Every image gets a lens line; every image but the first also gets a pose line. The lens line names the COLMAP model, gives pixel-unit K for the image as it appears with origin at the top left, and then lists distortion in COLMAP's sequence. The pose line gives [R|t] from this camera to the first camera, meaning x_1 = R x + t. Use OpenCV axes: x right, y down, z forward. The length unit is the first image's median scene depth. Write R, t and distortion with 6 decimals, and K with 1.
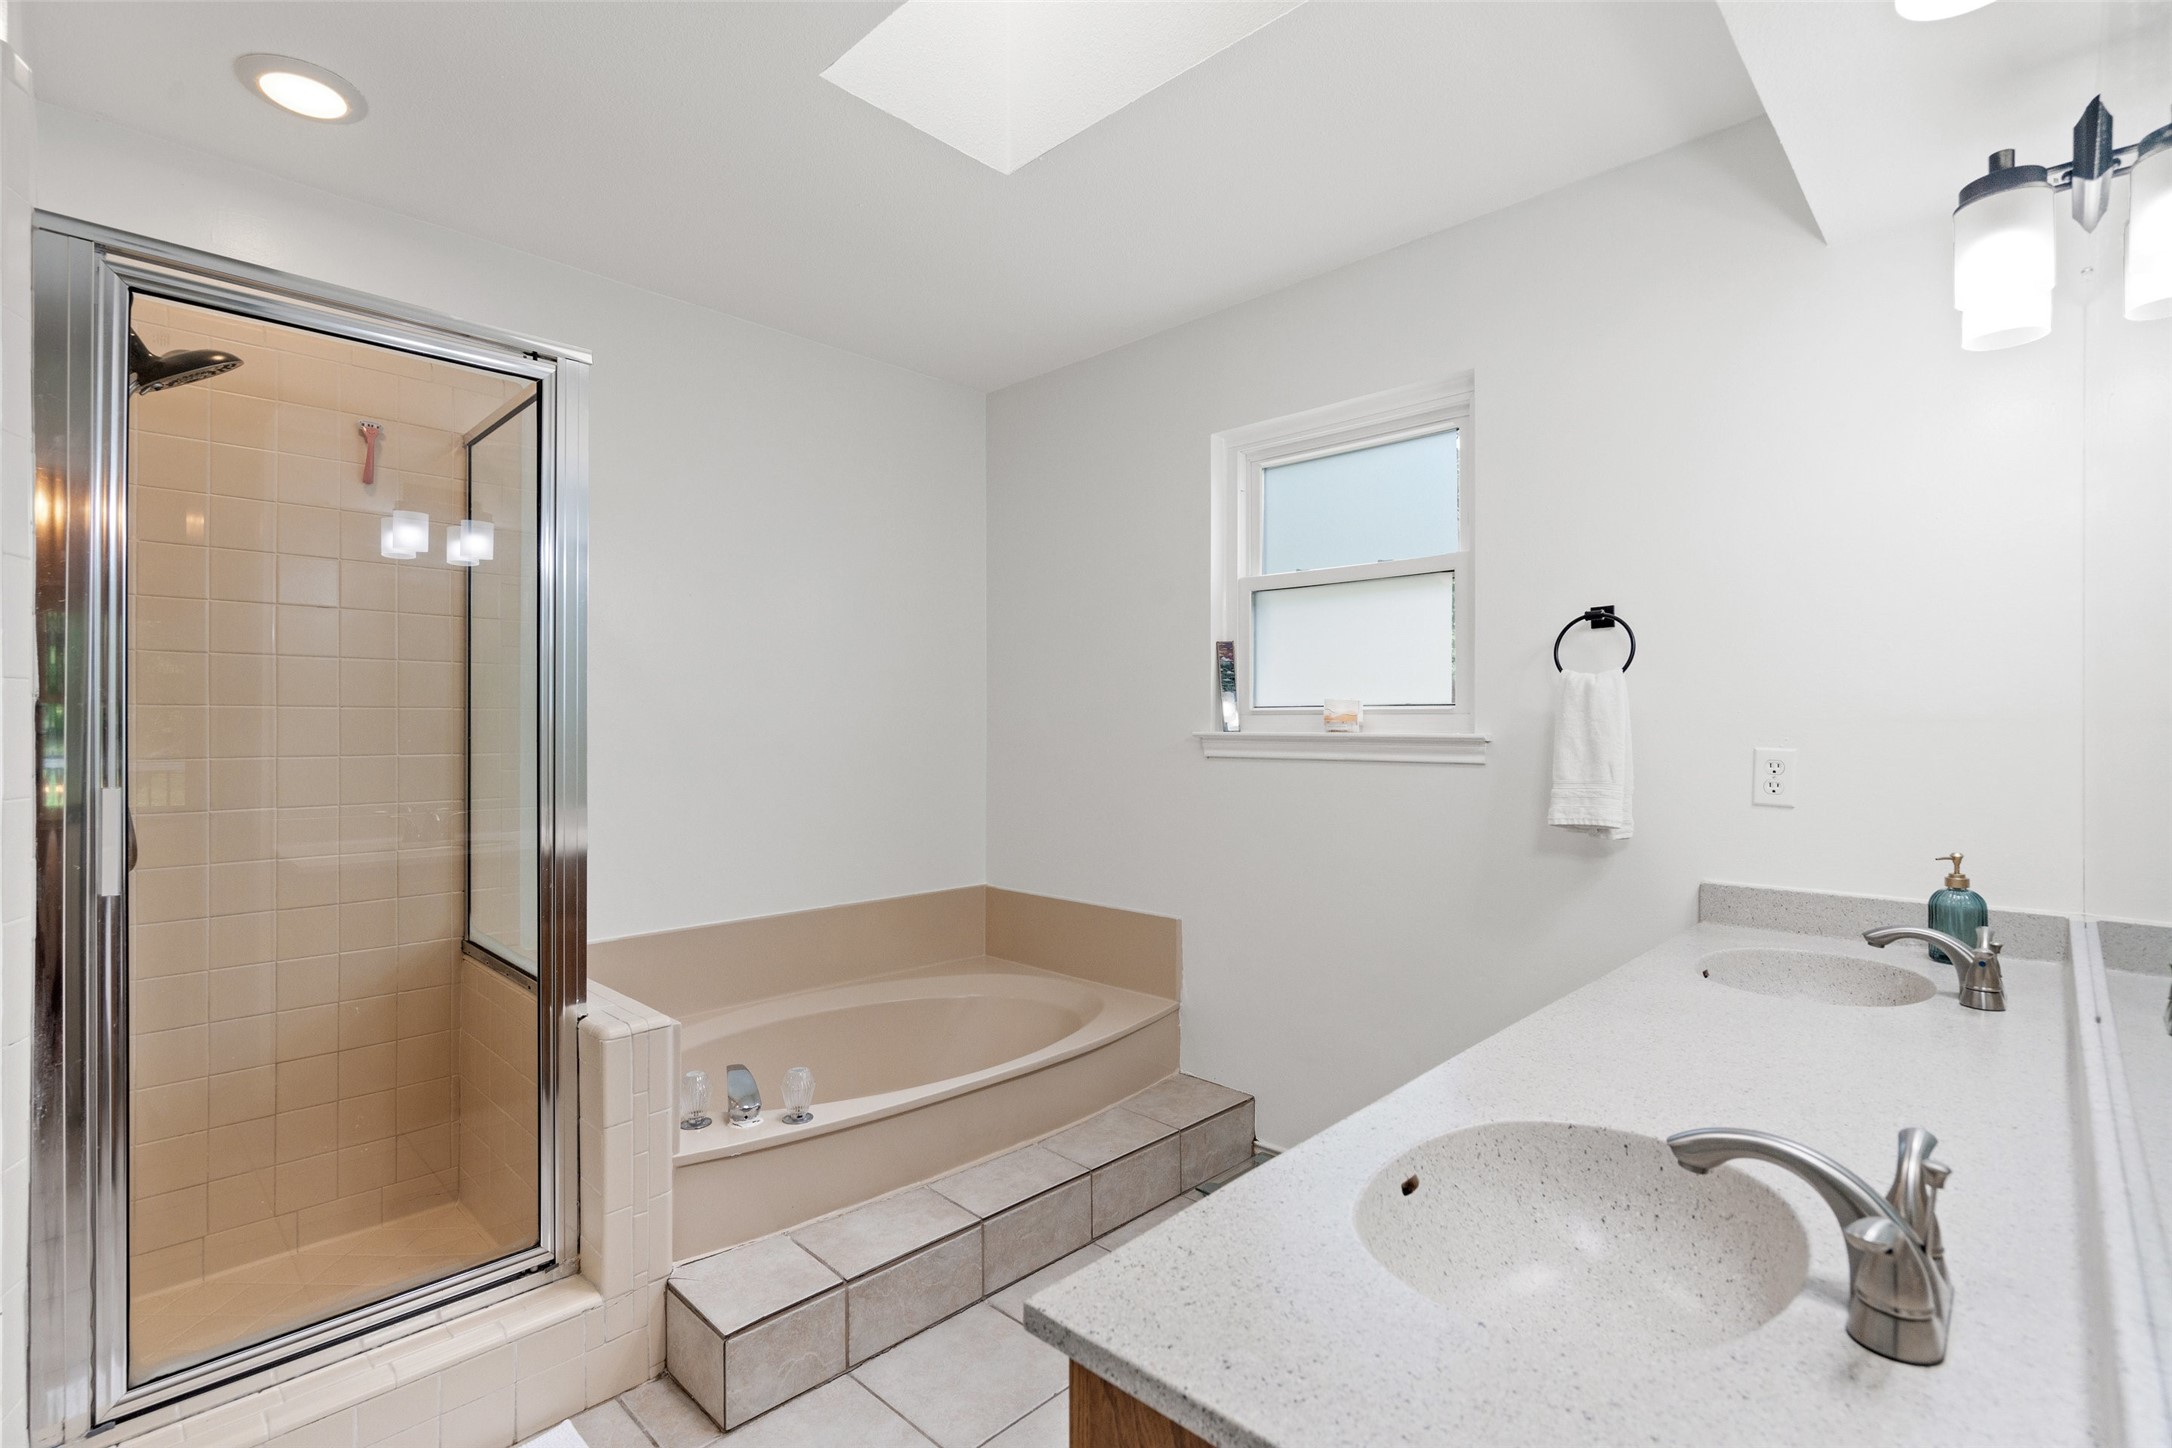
lens RADIAL K [[995.6, 0, 1084.3], [0, 995.6, 721.1], [0, 0, 1]] dist [-0.002562, 0.001224]
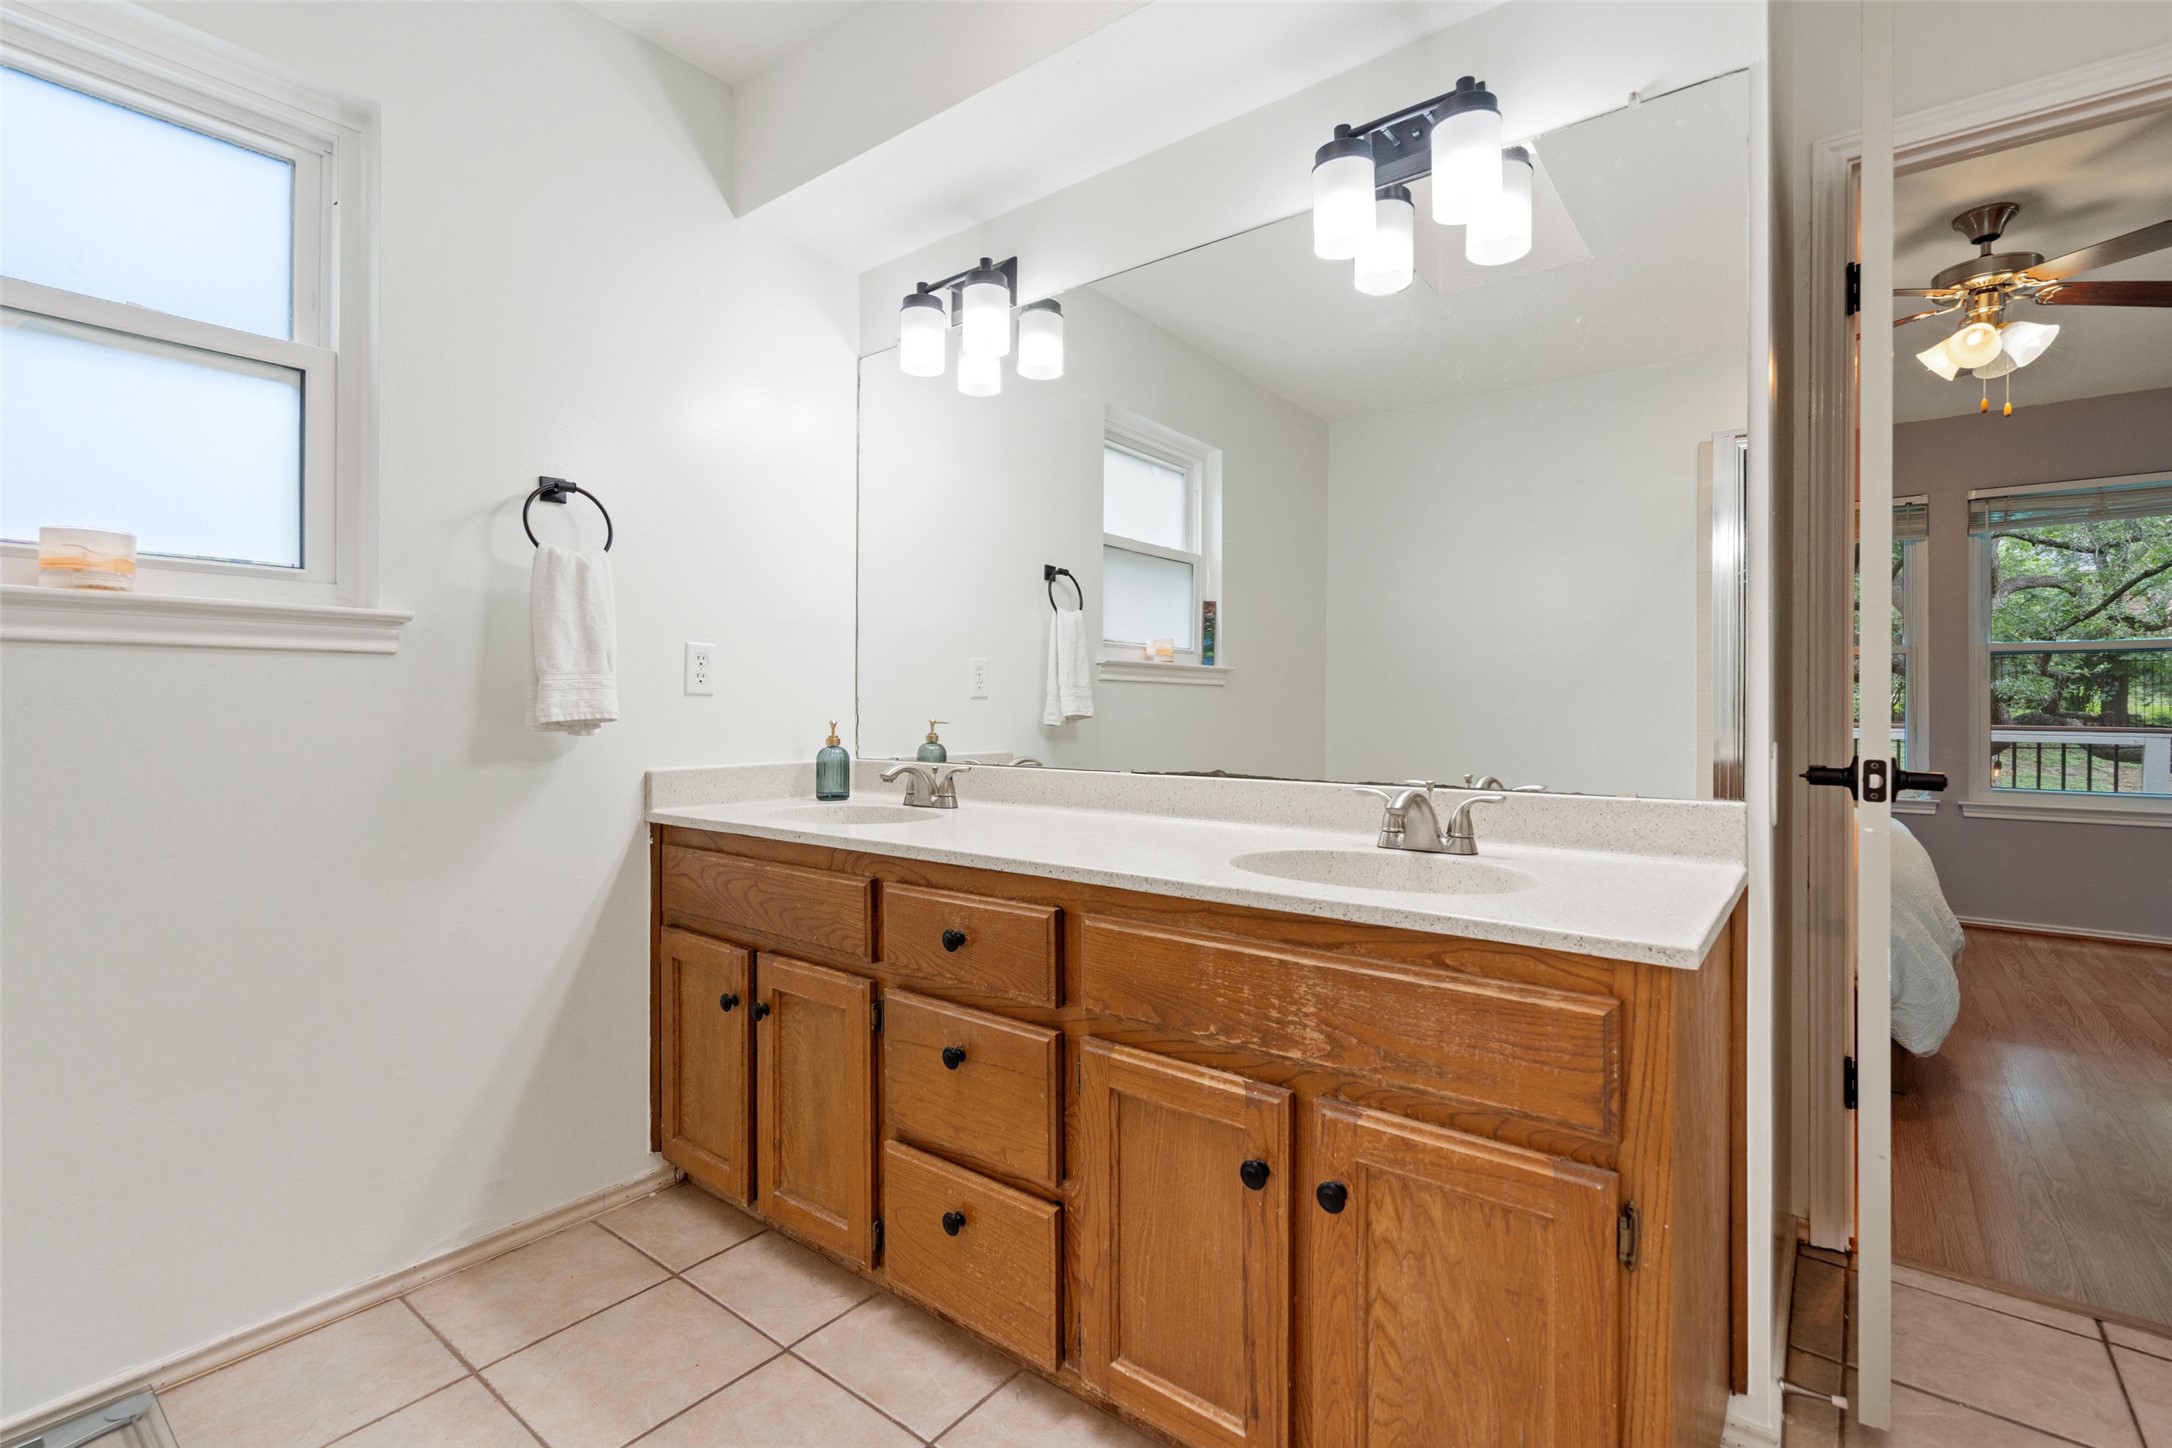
lens RADIAL K [[995.6, 0, 1084.3], [0, 995.6, 721.1], [0, 0, 1]] dist [-0.002562, 0.001224]
pose [[-0.112019, -0.015869, 0.993579, -0.447655], [-0.012292, 0.999818, 0.014583, 0.089608], [-0.993630, -0.010579, -0.112194, 0.667131]]
